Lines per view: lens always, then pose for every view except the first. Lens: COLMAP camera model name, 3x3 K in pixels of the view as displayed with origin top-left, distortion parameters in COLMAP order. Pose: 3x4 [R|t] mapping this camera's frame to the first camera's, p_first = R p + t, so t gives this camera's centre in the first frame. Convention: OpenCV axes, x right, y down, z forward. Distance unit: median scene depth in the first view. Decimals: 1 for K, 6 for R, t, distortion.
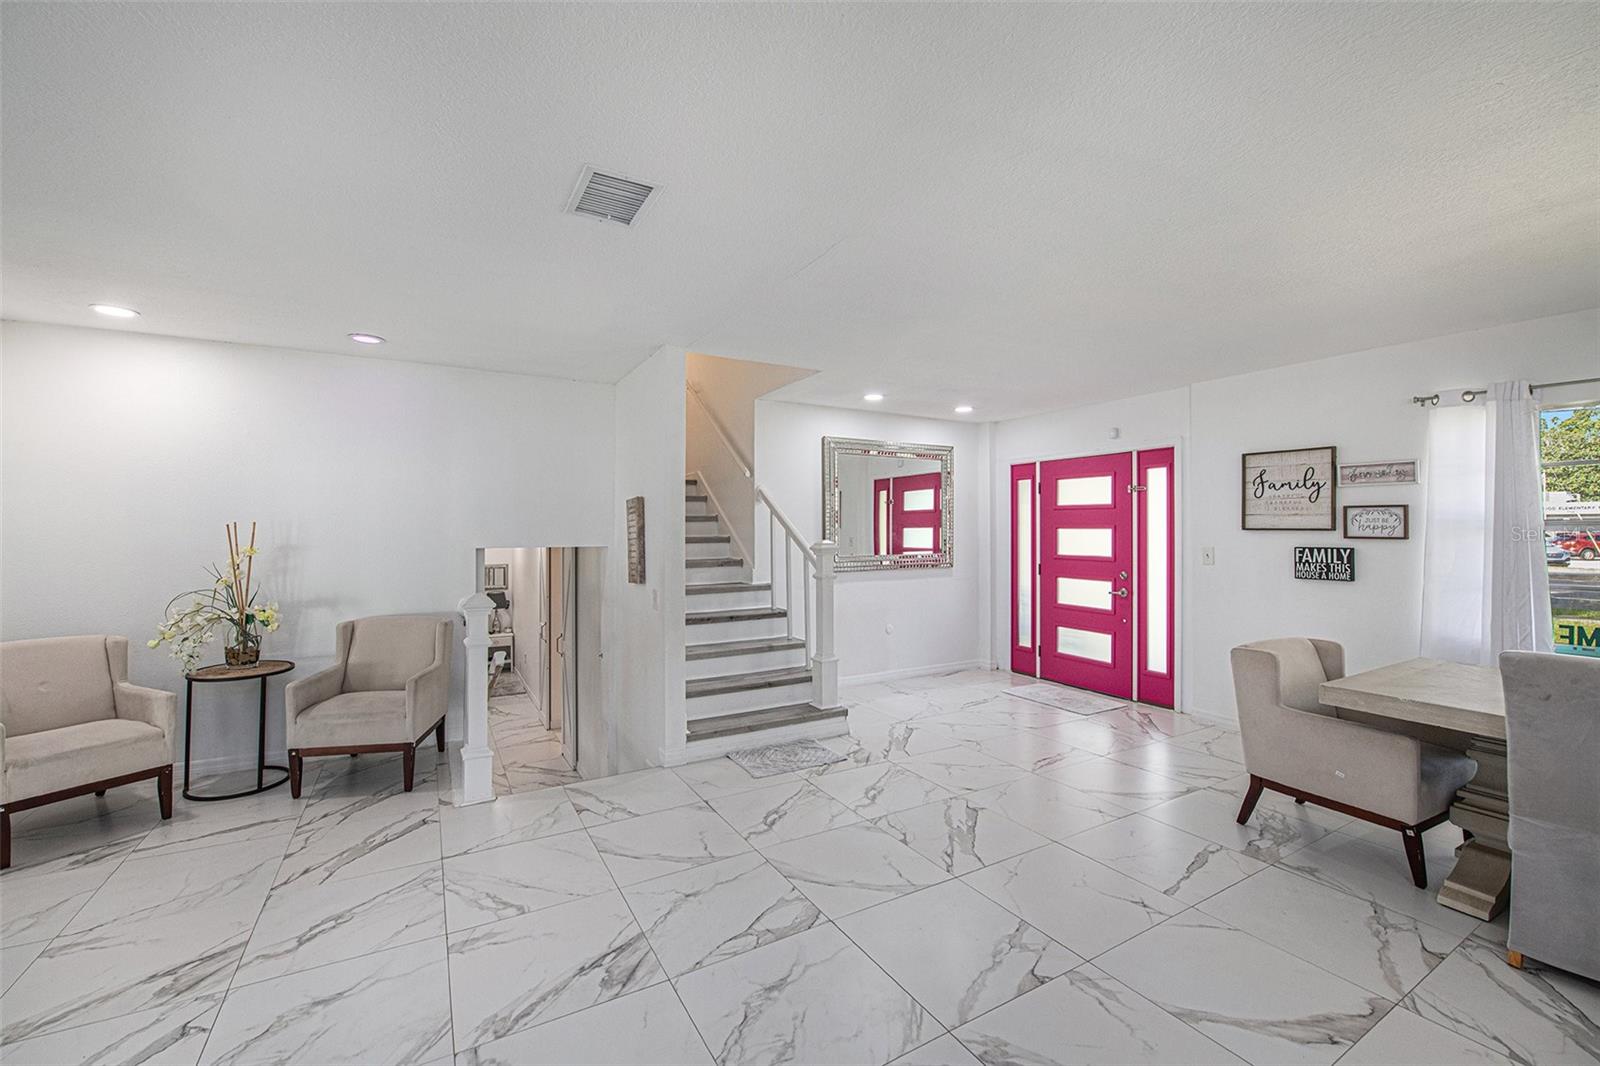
lens RADIAL K [[657.6, 0, 789.3], [0, 657.6, 520.0], [0, 0, 1]] dist [-0.000961, -0.000224]
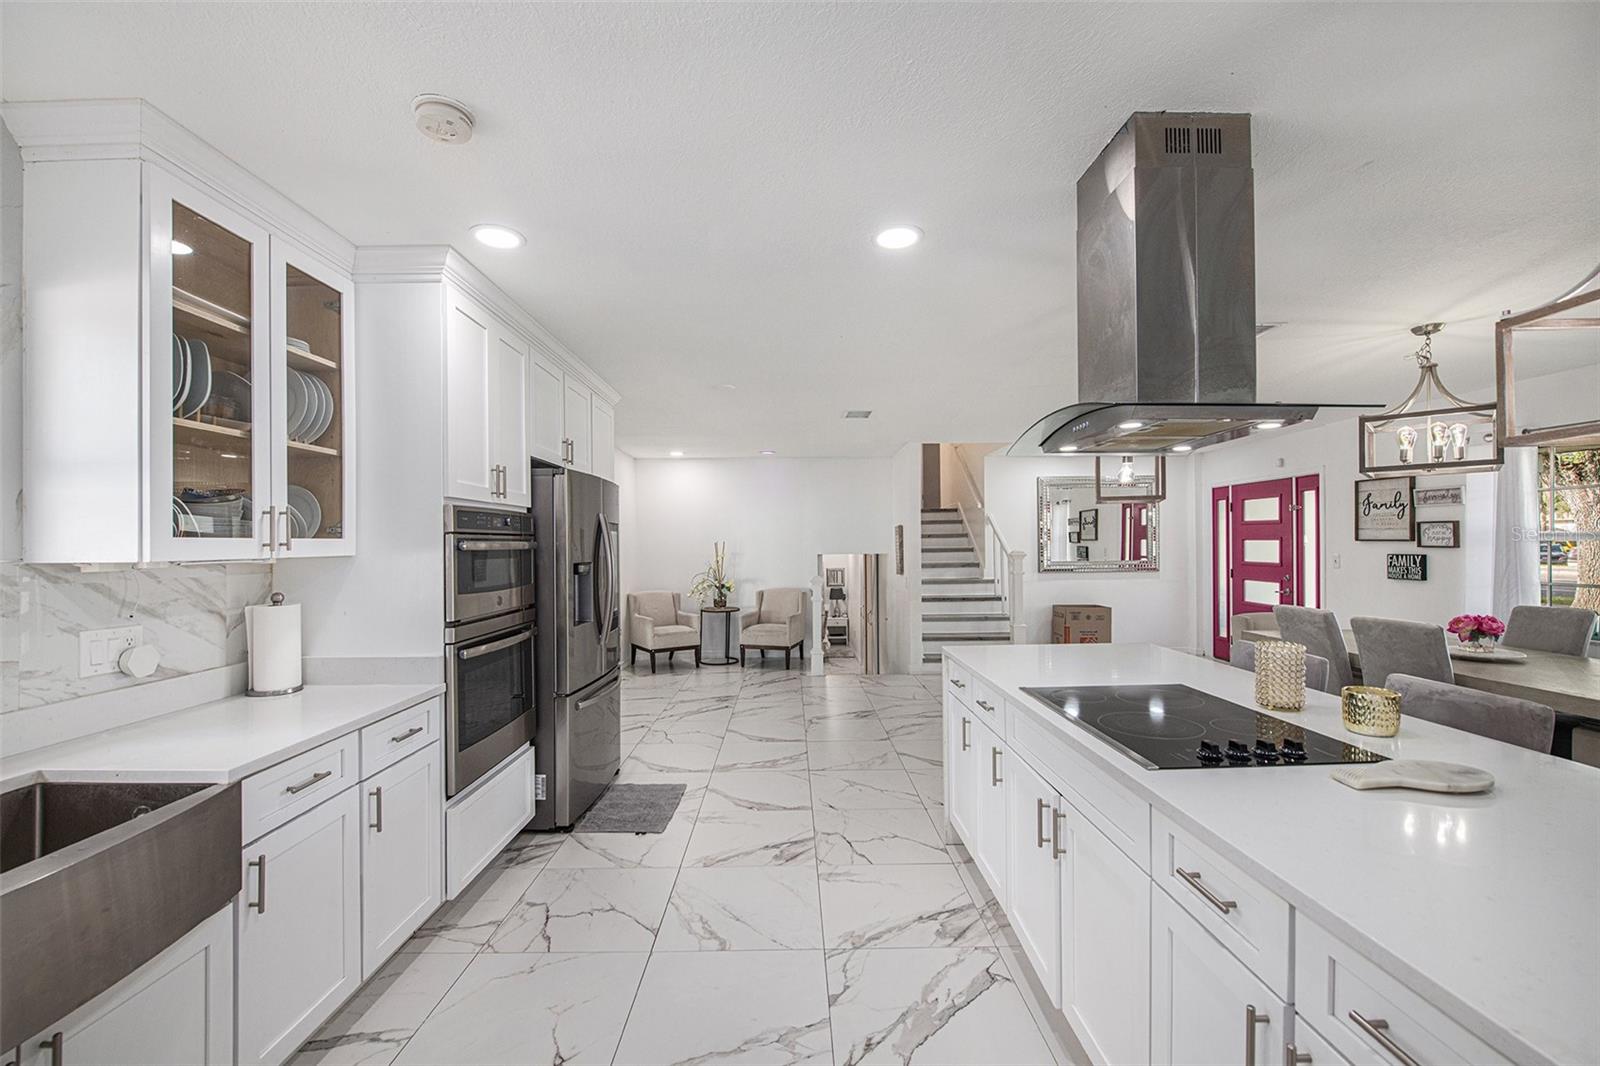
lens RADIAL K [[654.5, 0, 805.7], [0, 654.5, 549.7], [0, 0, 1]] dist [-0.020026, -0.000033]
pose [[0.879276, -0.001953, -0.476309, 0.350511], [0.014701, 0.999626, 0.023039, -0.012006], [0.476086, -0.027259, 0.878976, -0.598133]]
